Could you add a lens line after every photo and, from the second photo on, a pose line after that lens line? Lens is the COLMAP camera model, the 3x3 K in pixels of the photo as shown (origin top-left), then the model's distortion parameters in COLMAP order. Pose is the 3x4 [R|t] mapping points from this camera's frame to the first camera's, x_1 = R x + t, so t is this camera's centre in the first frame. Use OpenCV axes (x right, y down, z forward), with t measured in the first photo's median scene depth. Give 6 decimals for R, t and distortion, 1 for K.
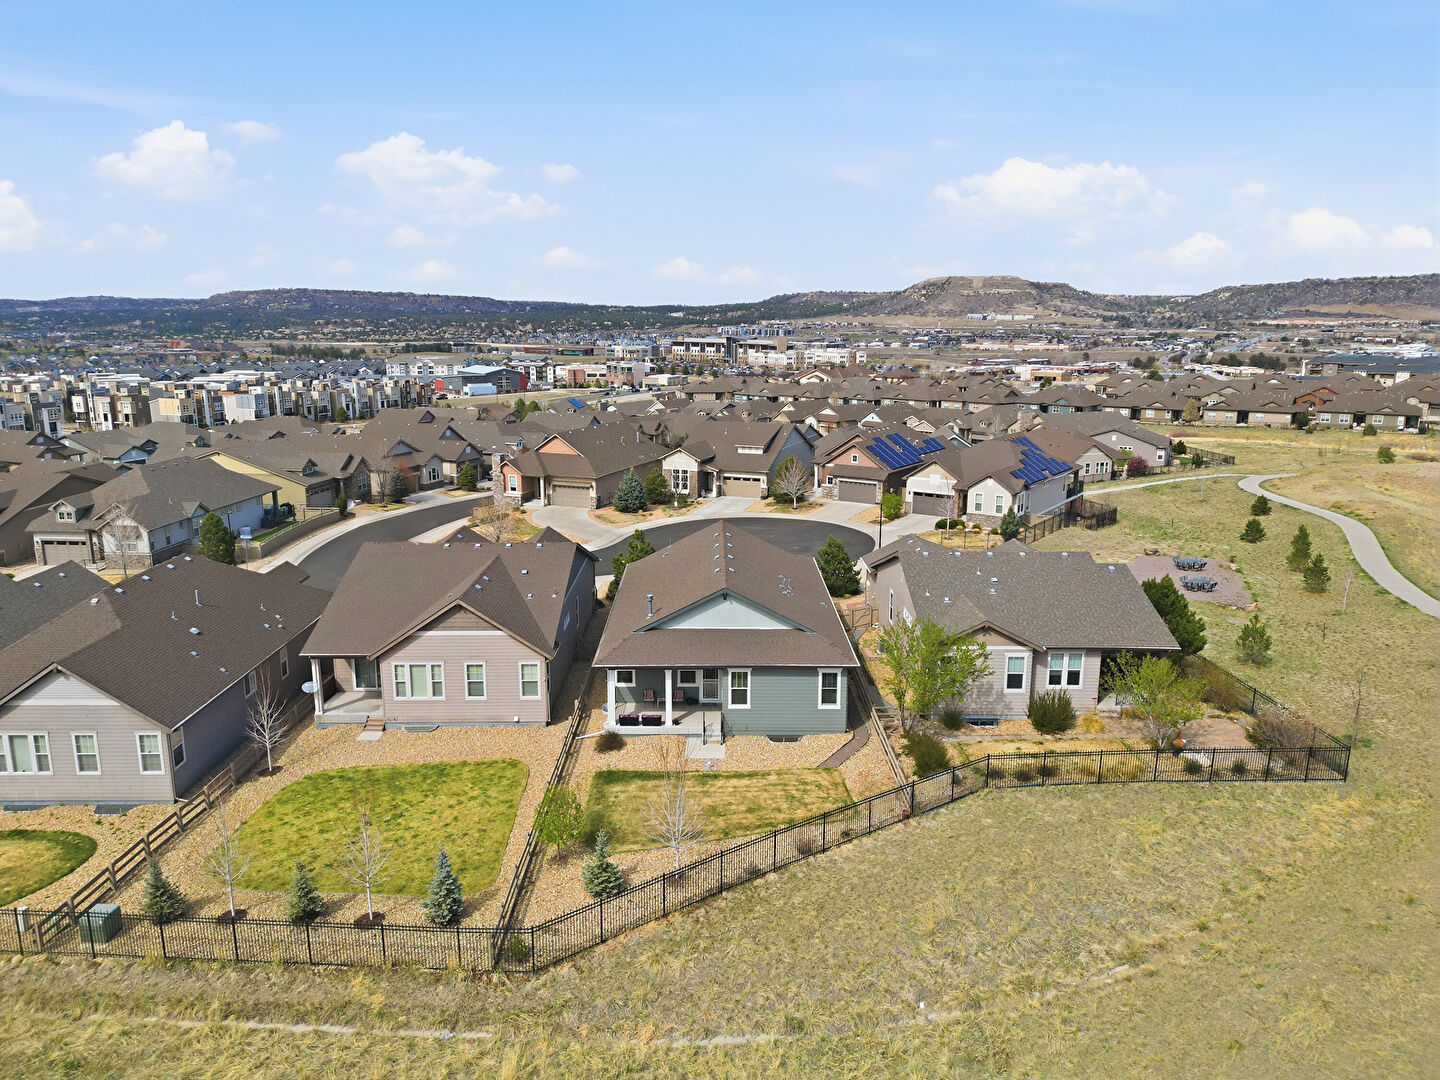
lens RADIAL K [[1001.7, 0, 718.7], [0, 1001.7, 537.7], [0, 0, 1]] dist [0.102255, -0.120514]
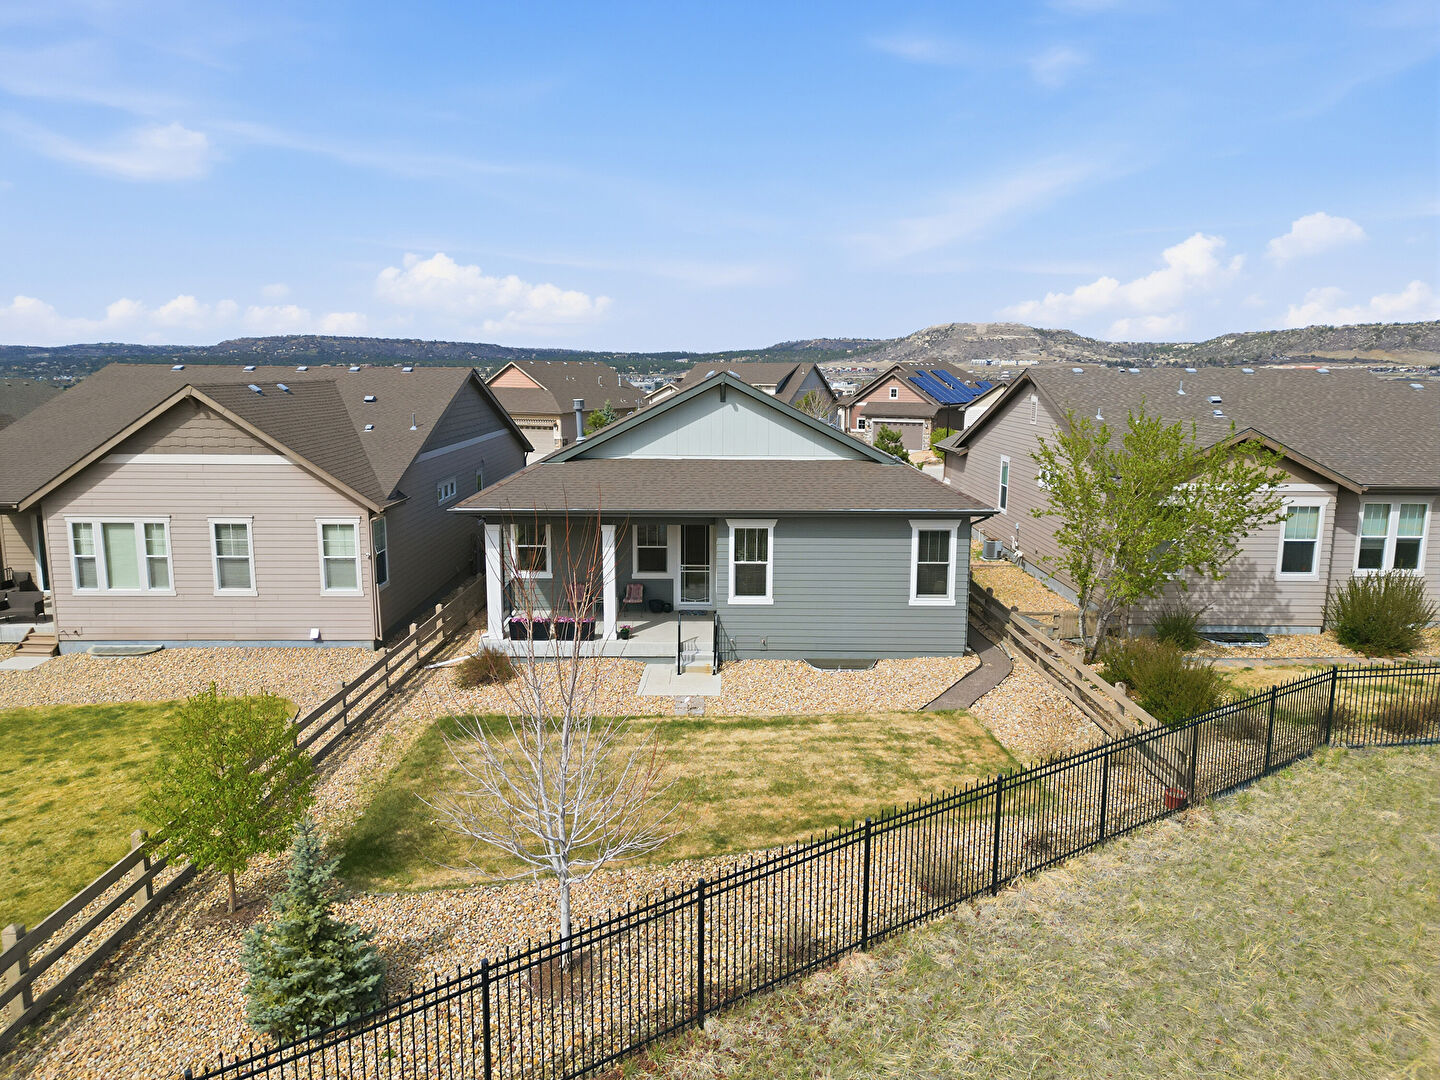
lens RADIAL K [[1001.7, 0, 718.7], [0, 1001.7, 537.7], [0, 0, 1]] dist [0.102255, -0.120514]
pose [[0.999988, 0.002372, -0.004170, 0.006663], [-0.002564, 0.998907, -0.046665, 0.162194], [0.004055, 0.046675, 0.998902, 0.507752]]
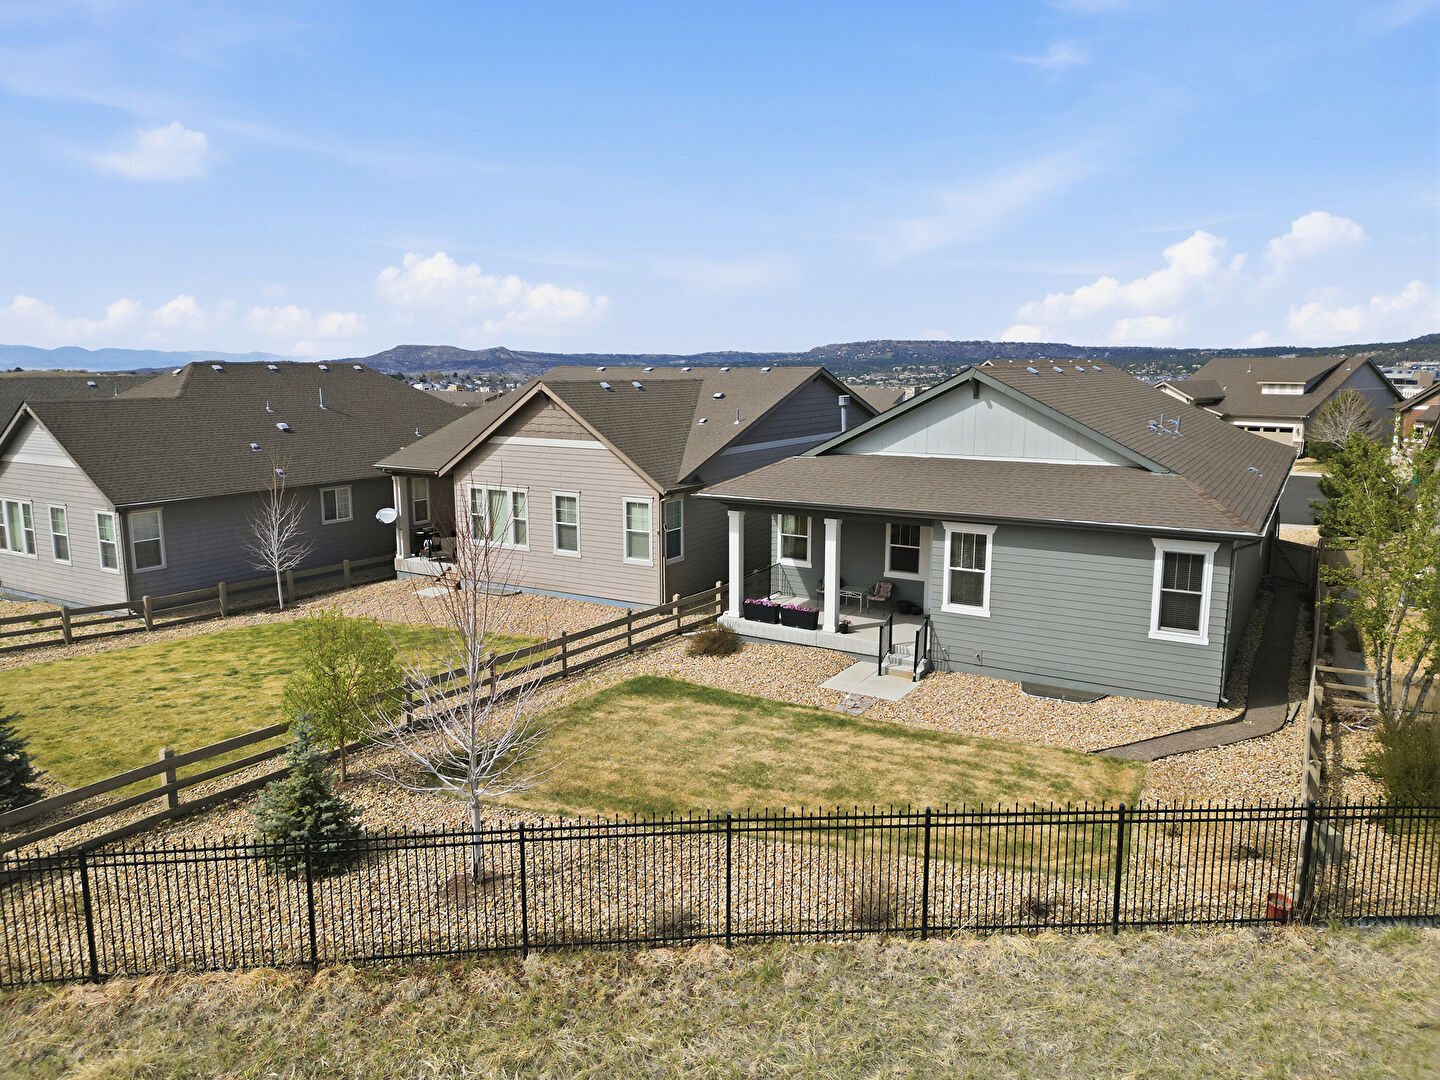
lens RADIAL K [[1001.7, 0, 718.7], [0, 1001.7, 537.7], [0, 0, 1]] dist [0.102255, -0.120514]
pose [[0.855577, 0.084739, -0.510693, 0.161054], [-0.108717, 0.993924, -0.017215, 0.157149], [0.506131, 0.070250, 0.859591, 0.541150]]
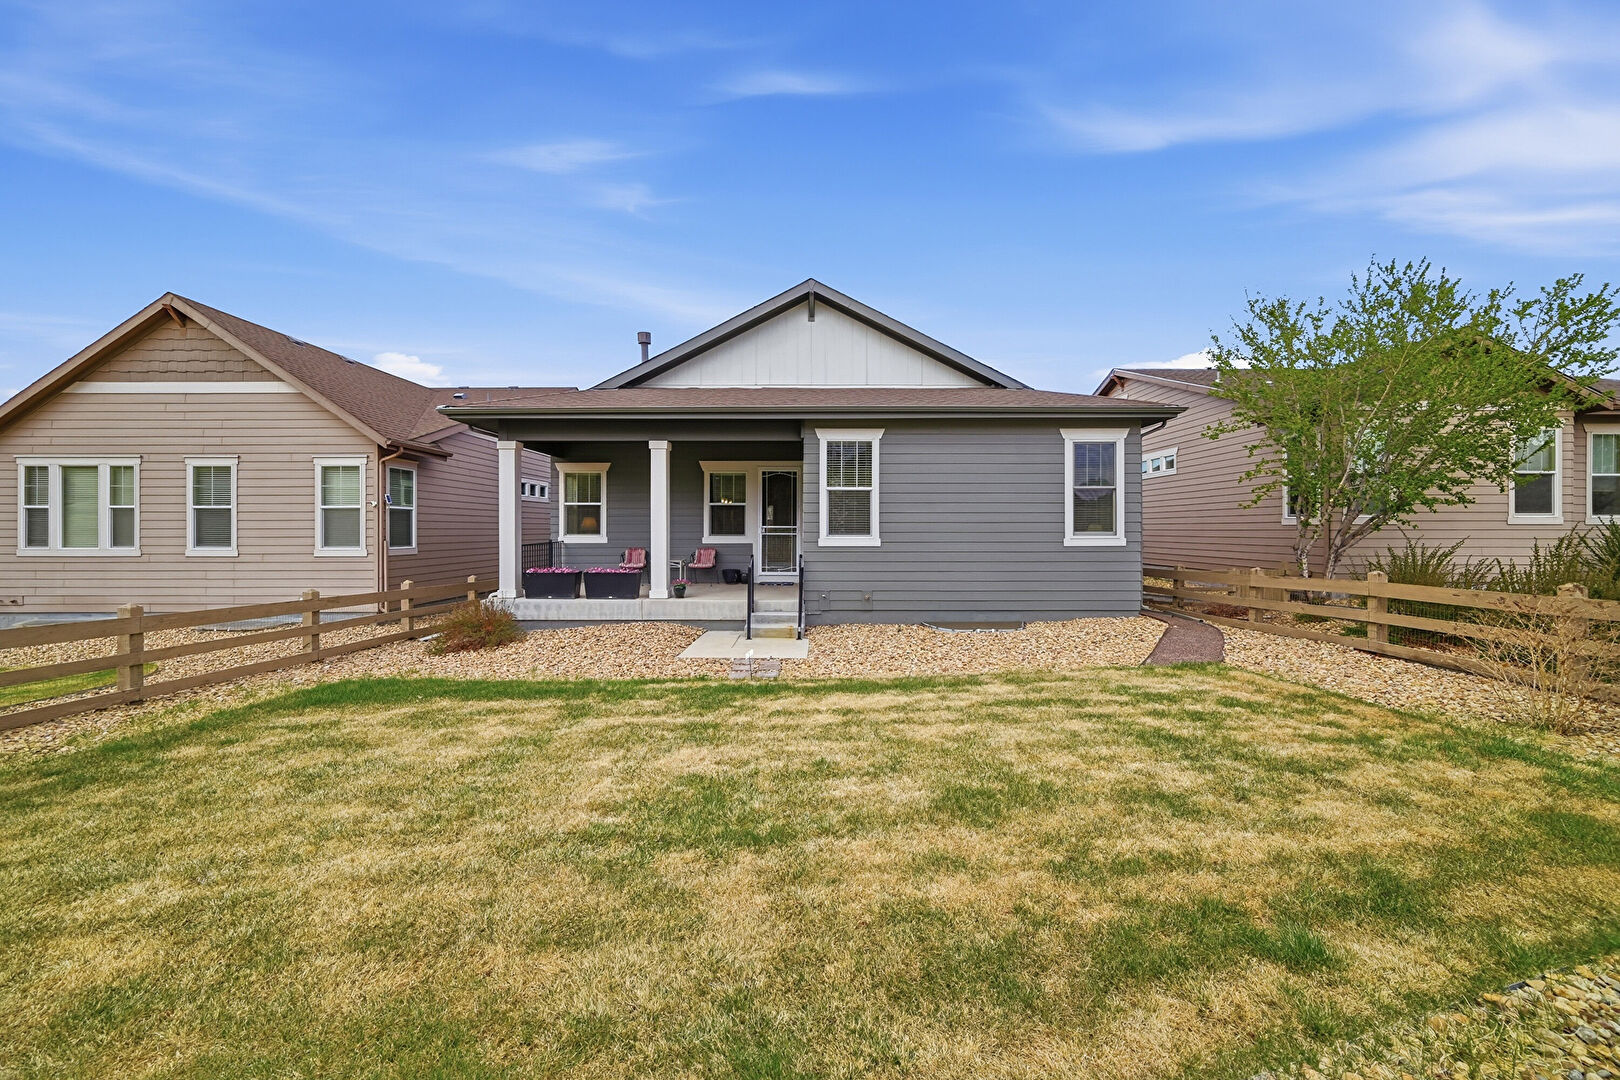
lens RADIAL K [[643.5, 0, 813.6], [0, 643.5, 532.6], [0, 0, 1]] dist [-0.003671, -0.000034]
pose [[0.999964, -0.003250, -0.007875, 0.009282], [0.001523, 0.977681, -0.210087, 0.217003], [0.008382, 0.210068, 0.977651, 0.778416]]
